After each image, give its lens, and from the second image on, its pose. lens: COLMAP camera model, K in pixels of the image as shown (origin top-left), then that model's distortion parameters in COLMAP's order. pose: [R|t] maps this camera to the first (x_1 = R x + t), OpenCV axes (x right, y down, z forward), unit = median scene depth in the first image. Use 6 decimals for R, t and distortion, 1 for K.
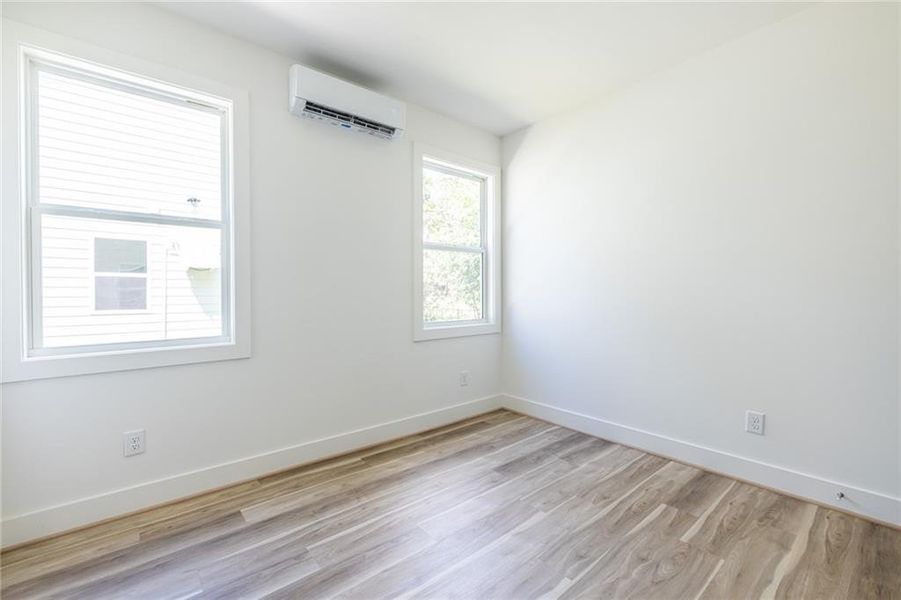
lens RADIAL K [[383.7, 0, 451.0], [0, 383.7, 296.8], [0, 0, 1]] dist [0.003778, 0.000104]
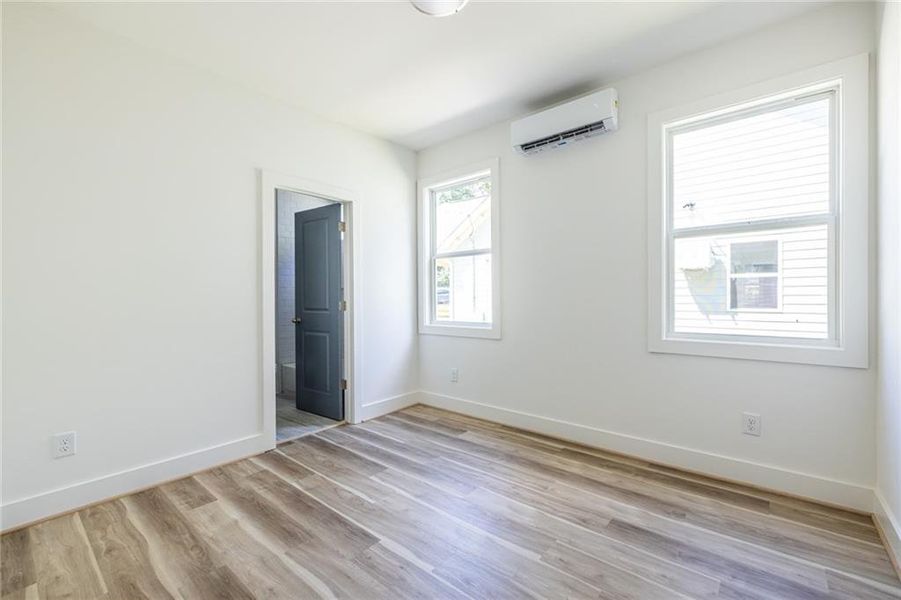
lens RADIAL K [[383.7, 0, 451.4], [0, 383.7, 298.4], [0, 0, 1]] dist [0.003778, 0.000104]
pose [[0.174407, 0.009289, -0.984630, 0.808071], [-0.002213, 0.999957, 0.009042, -0.009374], [0.984671, 0.000602, 0.174420, 0.522169]]
